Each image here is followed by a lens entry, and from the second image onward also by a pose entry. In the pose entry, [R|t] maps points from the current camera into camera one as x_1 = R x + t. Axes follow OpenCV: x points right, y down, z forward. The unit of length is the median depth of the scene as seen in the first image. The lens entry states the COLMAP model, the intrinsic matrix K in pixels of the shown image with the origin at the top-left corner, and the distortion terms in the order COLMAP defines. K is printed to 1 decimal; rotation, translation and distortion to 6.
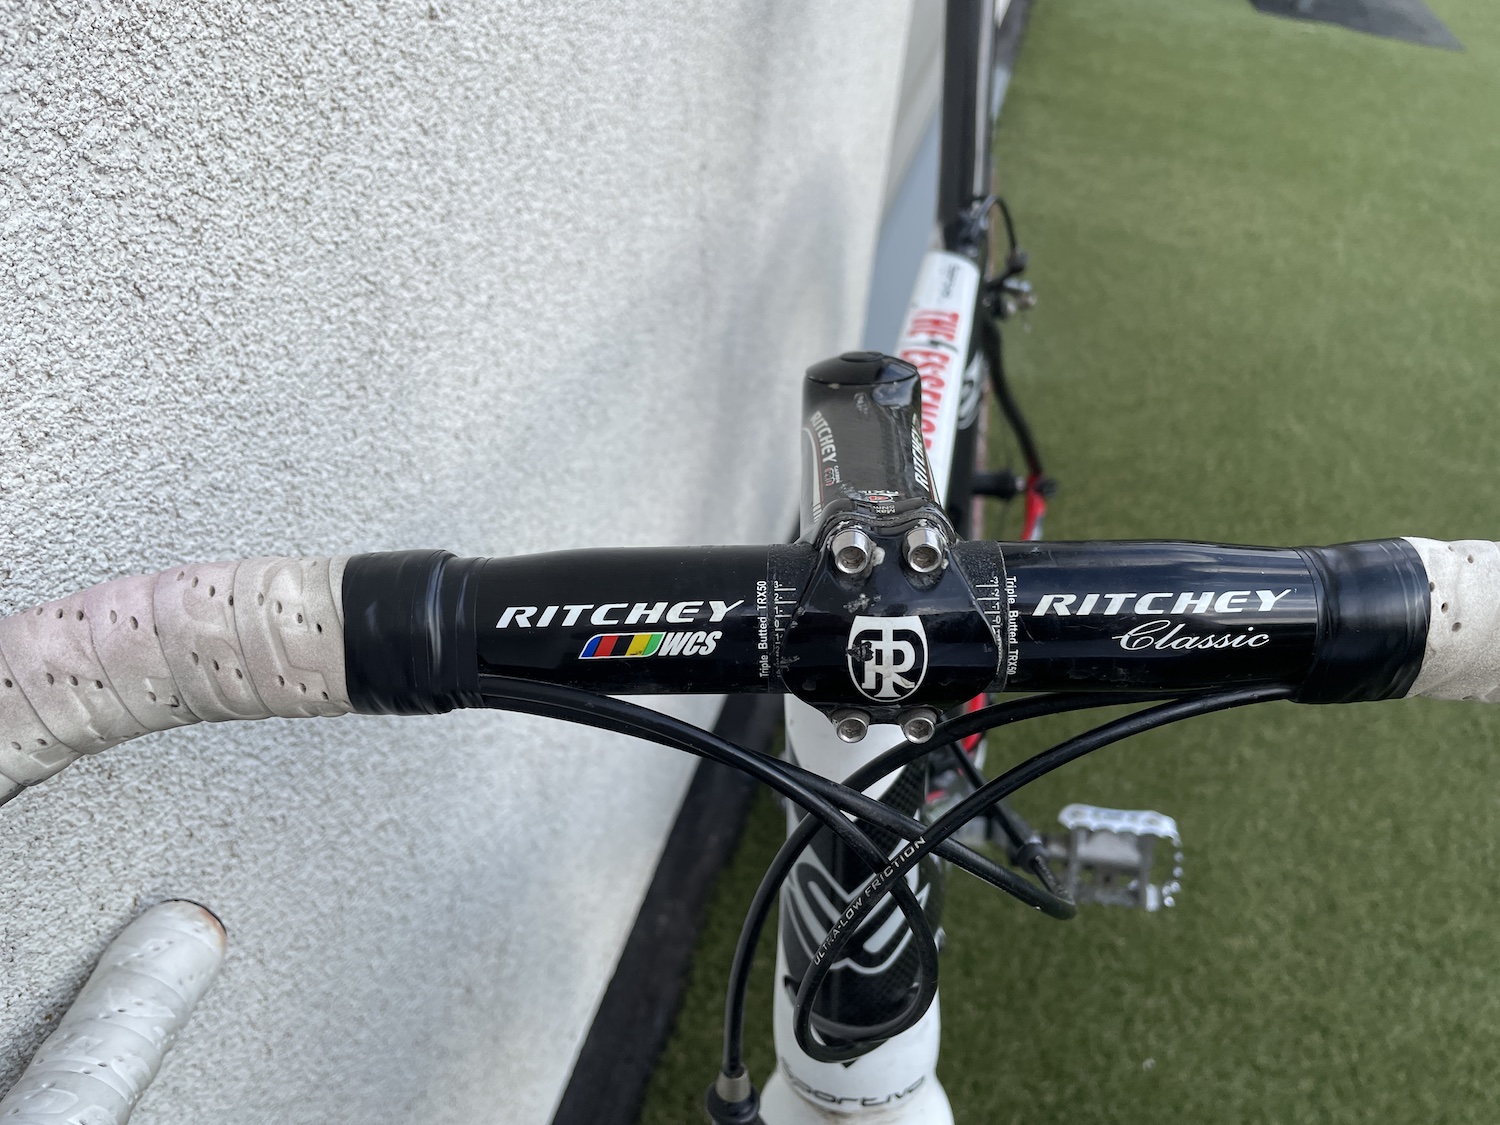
lens RADIAL K [[1161.3, 0, 758.4], [0, 1161.3, 553.5], [0, 0, 1]] dist [0.077811, -0.123993]
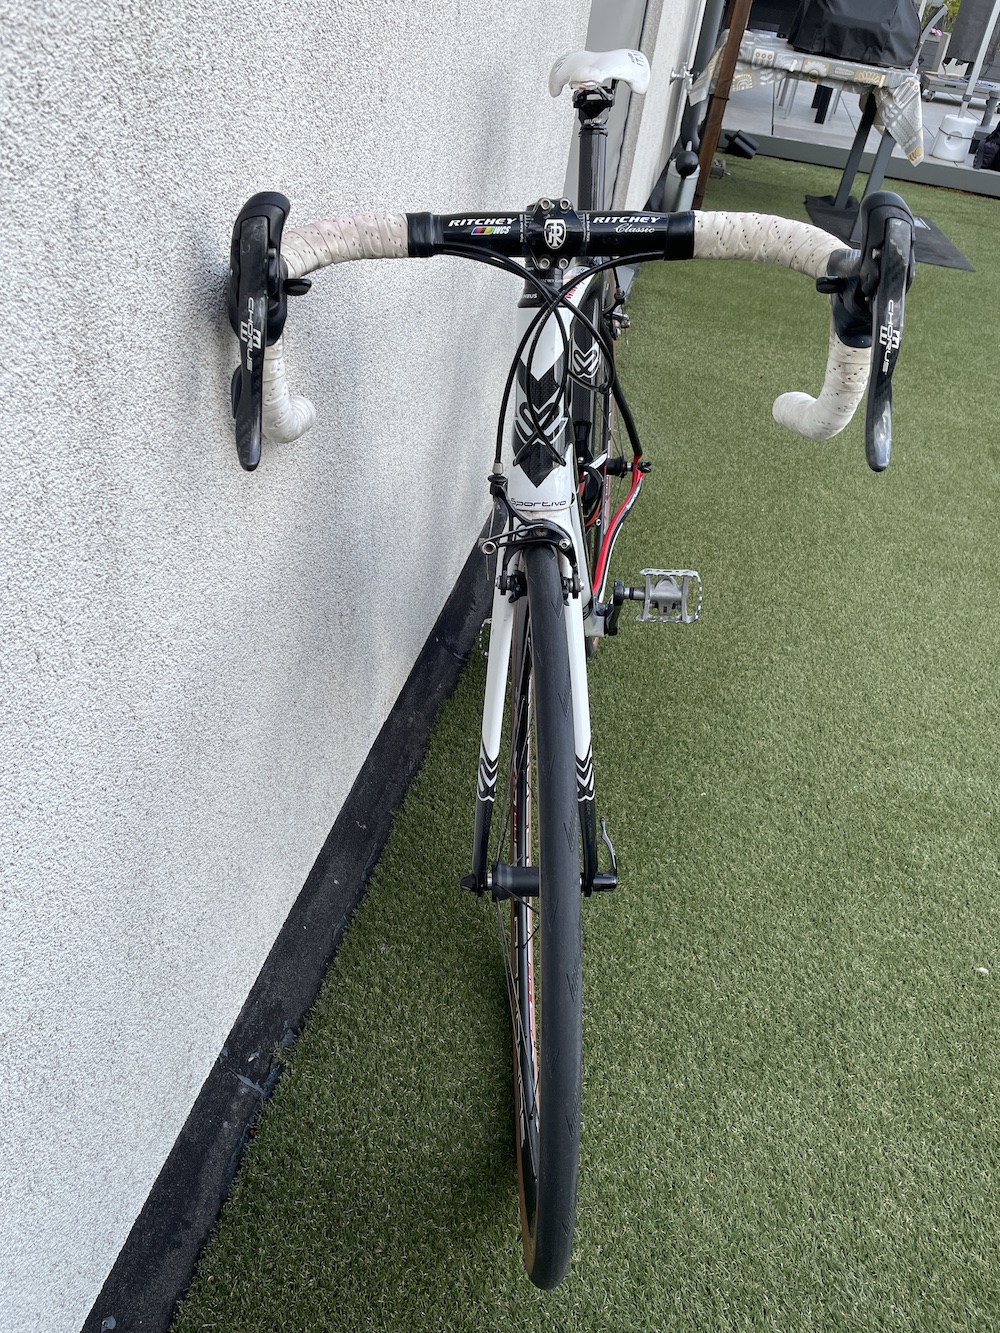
lens RADIAL K [[1032.0, 0, 484.7], [0, 1032.0, 668.1], [0, 0, 1]] dist [0.077811, -0.123993]
pose [[0.998546, 0.007357, 0.053408, -0.069336], [-0.003943, 0.997958, -0.063759, 0.415614], [-0.053768, 0.063455, 0.996535, -0.547603]]
